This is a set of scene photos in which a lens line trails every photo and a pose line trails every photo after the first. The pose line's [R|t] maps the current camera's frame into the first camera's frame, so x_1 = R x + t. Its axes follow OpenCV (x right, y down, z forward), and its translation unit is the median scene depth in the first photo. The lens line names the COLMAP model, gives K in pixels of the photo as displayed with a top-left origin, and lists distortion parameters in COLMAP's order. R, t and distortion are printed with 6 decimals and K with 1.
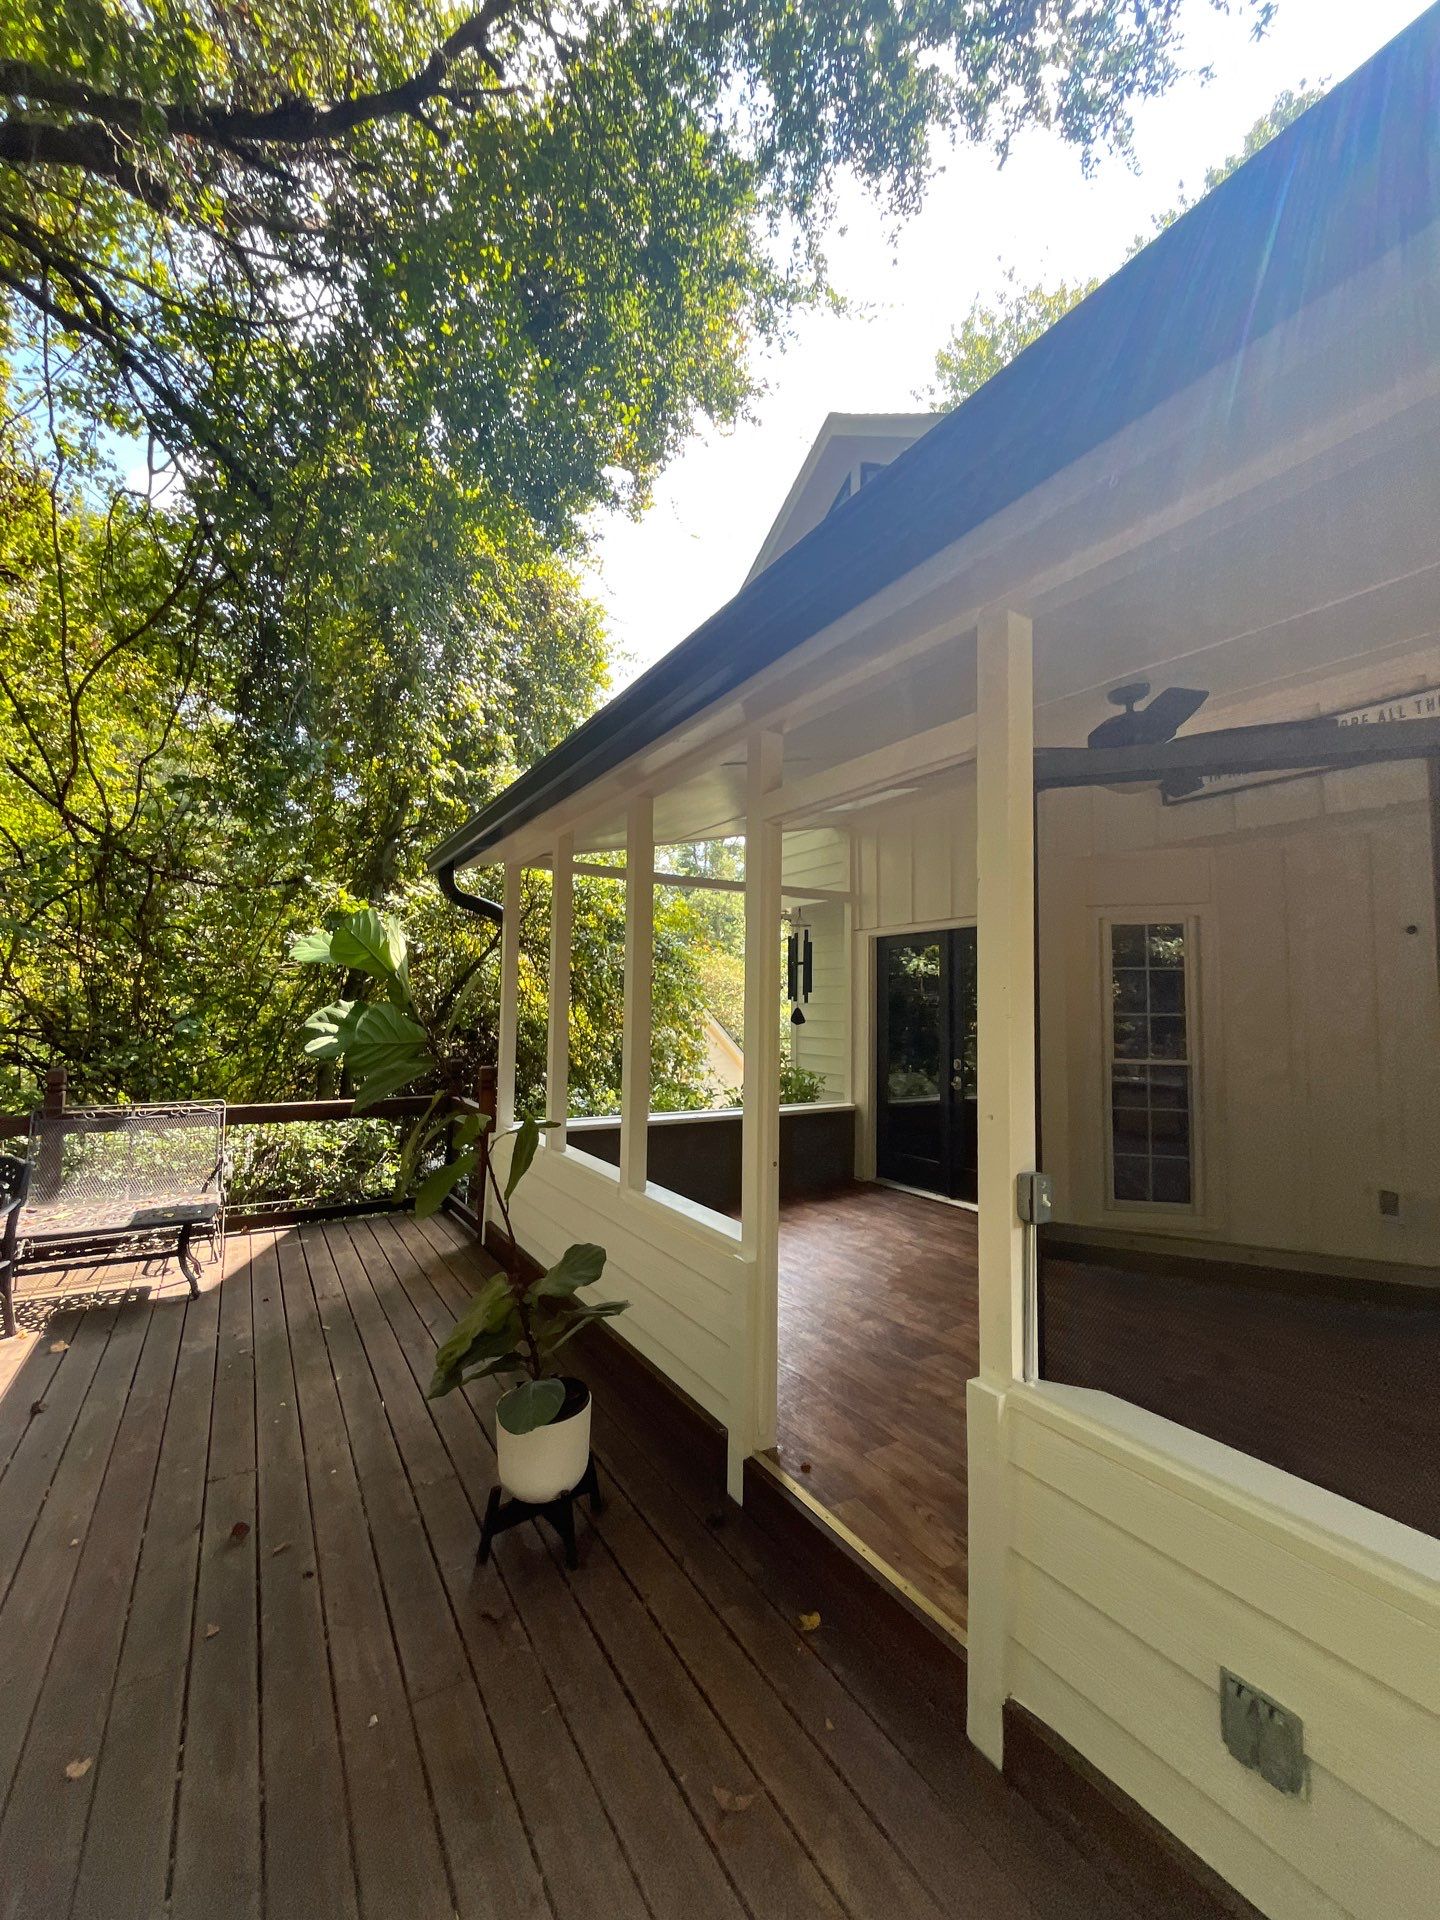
lens RADIAL K [[781.3, 0, 720.8], [0, 781.3, 959.1], [0, 0, 1]] dist [-0.001031, -0.000455]
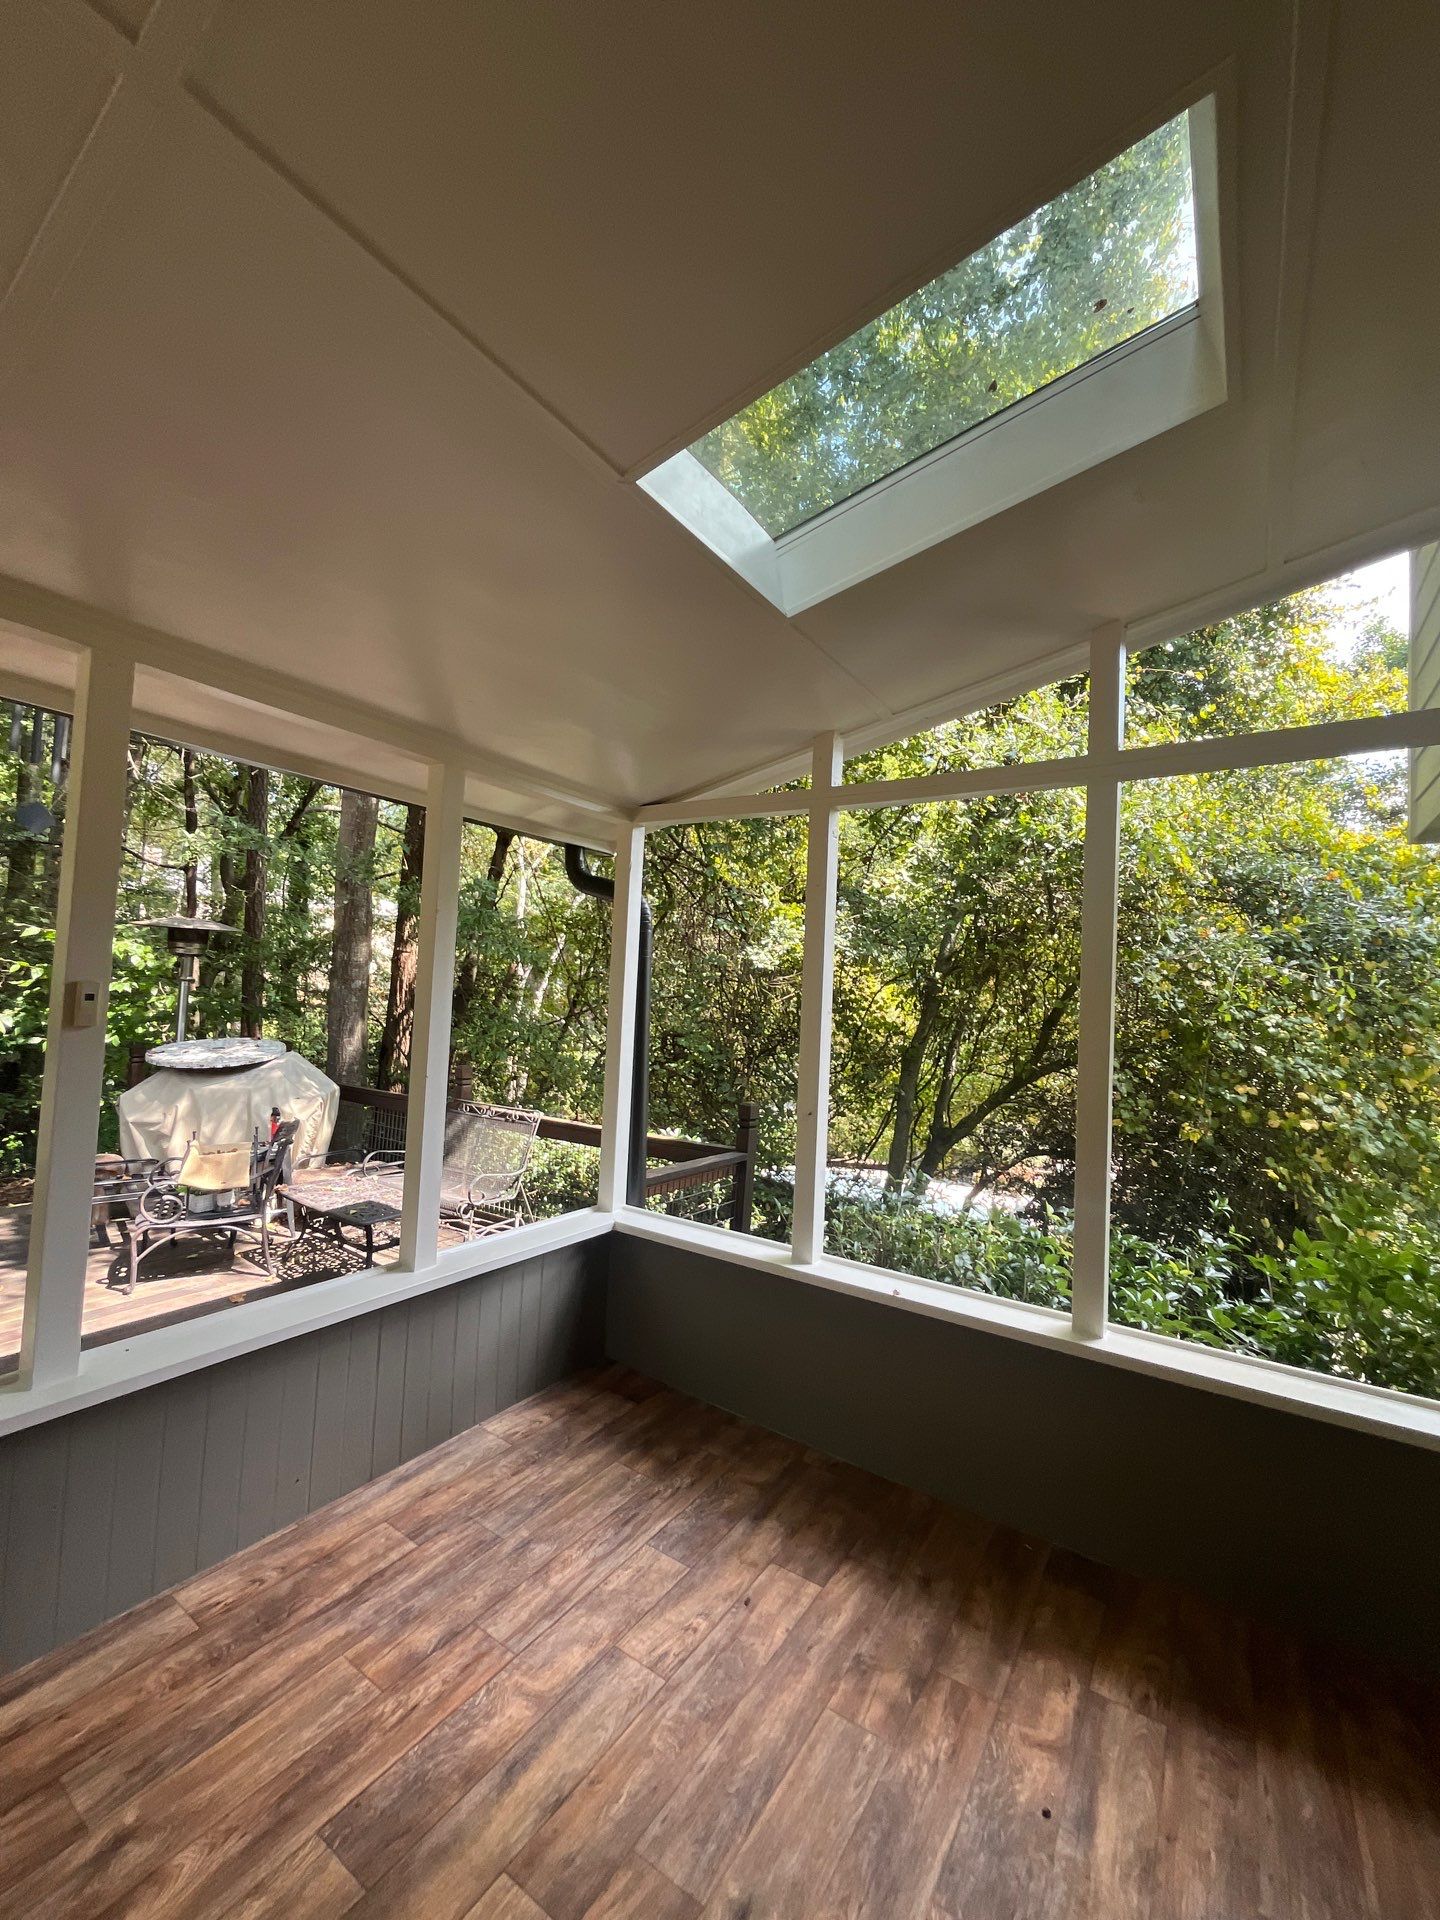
lens RADIAL K [[781.3, 0, 720.8], [0, 781.3, 959.1], [0, 0, 1]] dist [-0.001031, -0.000455]
pose [[0.420188, -0.034865, -0.906767, 0.318286], [0.021334, 0.999365, -0.028540, 0.012521], [0.907186, -0.007353, 0.420665, 0.647120]]
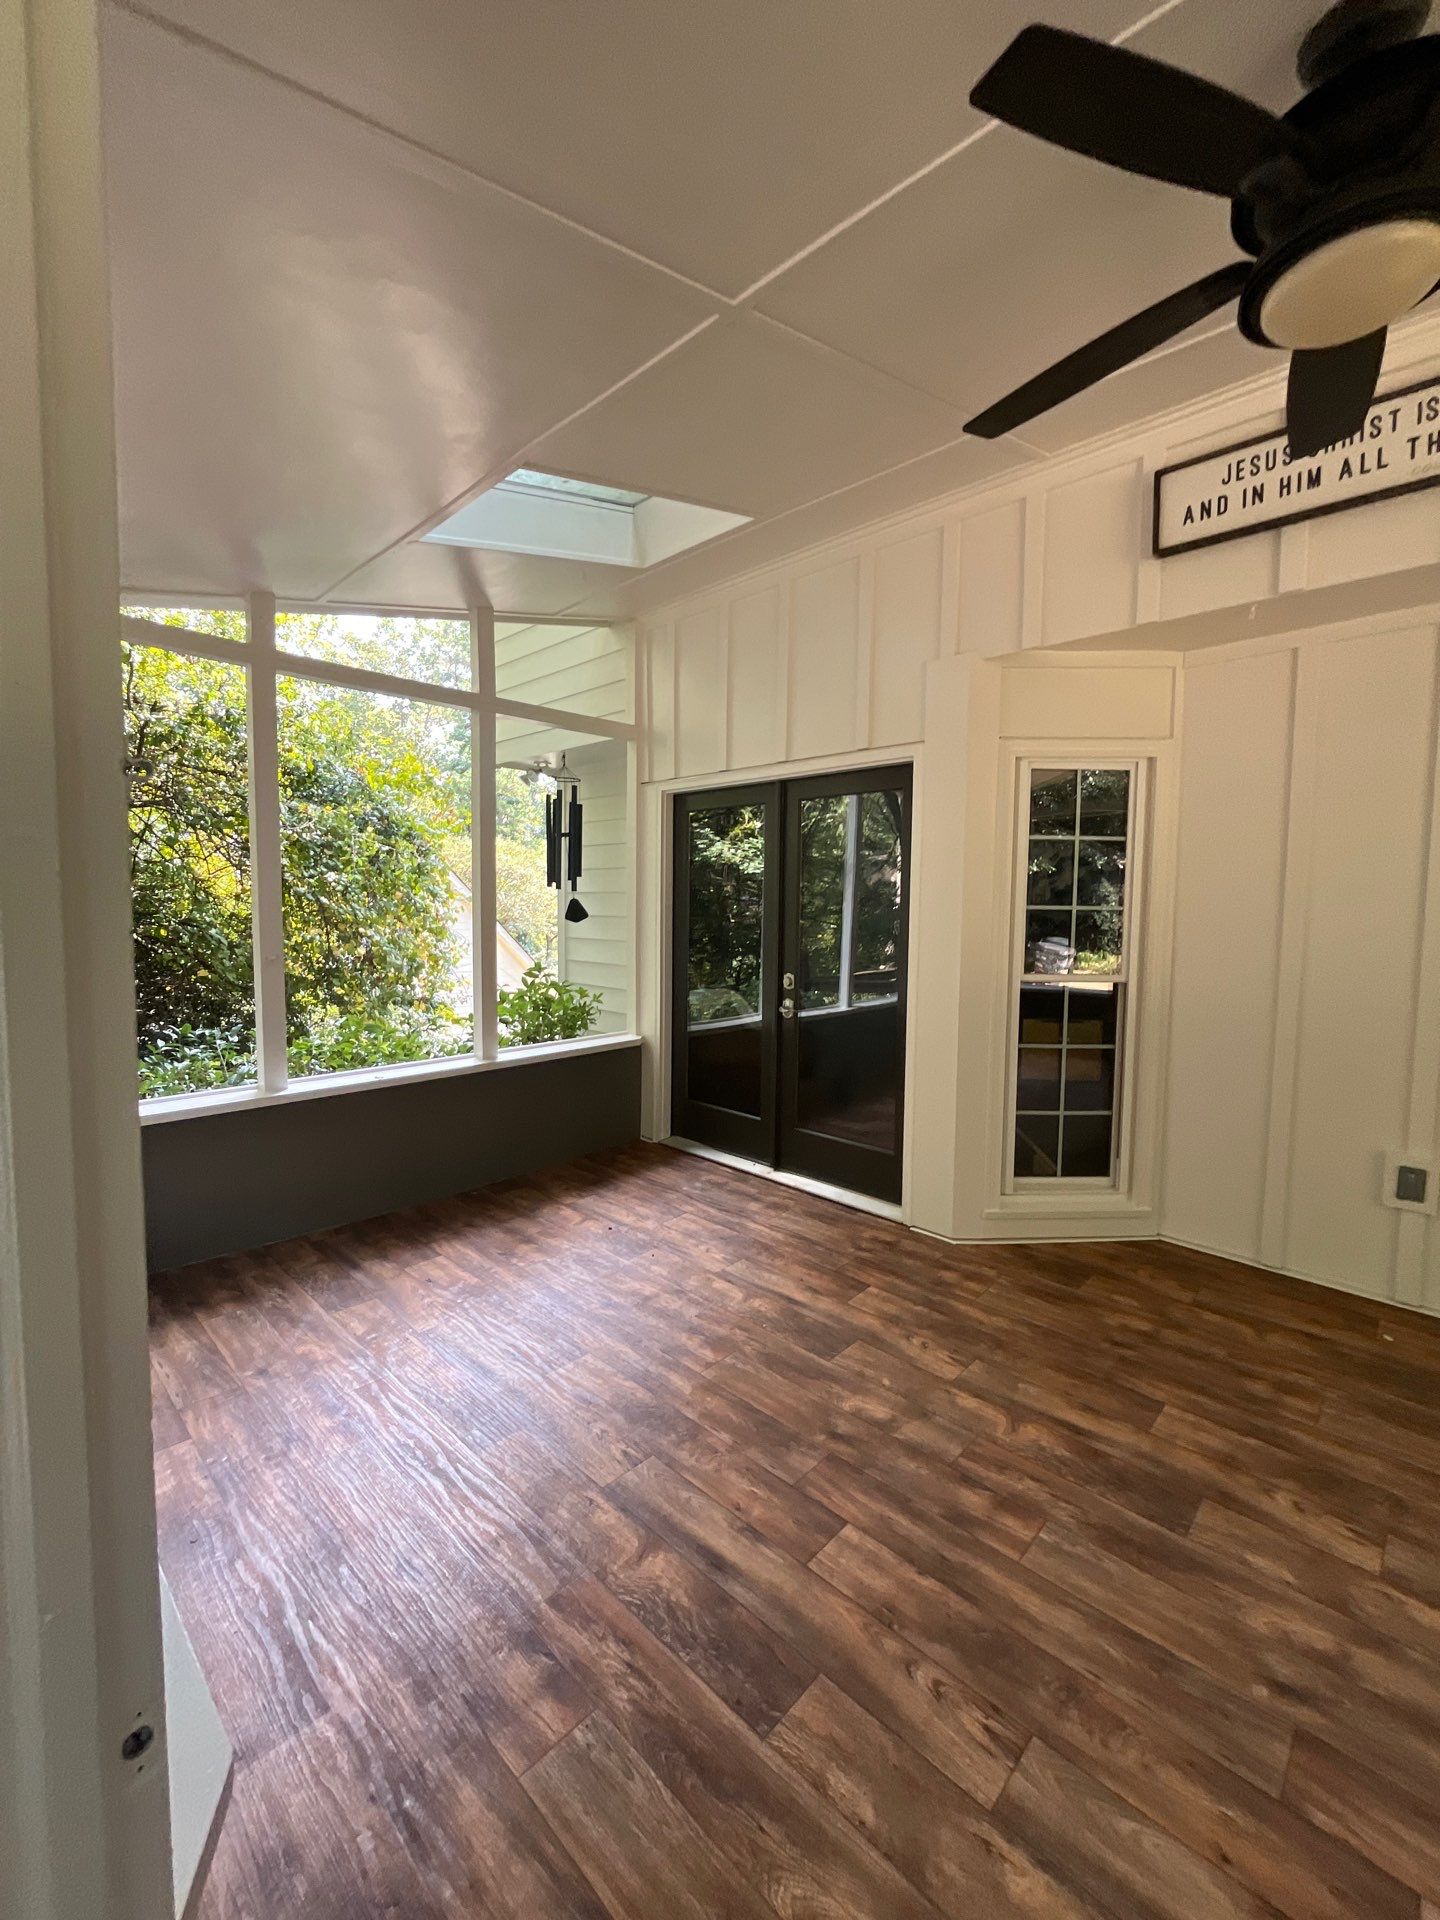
lens RADIAL K [[781.3, 0, 720.8], [0, 781.3, 959.1], [0, 0, 1]] dist [-0.001031, -0.000455]
pose [[0.966315, -0.020635, 0.256534, 0.065076], [-0.014987, 0.990577, 0.136133, 0.021807], [-0.256926, -0.135392, 0.956900, 0.333708]]
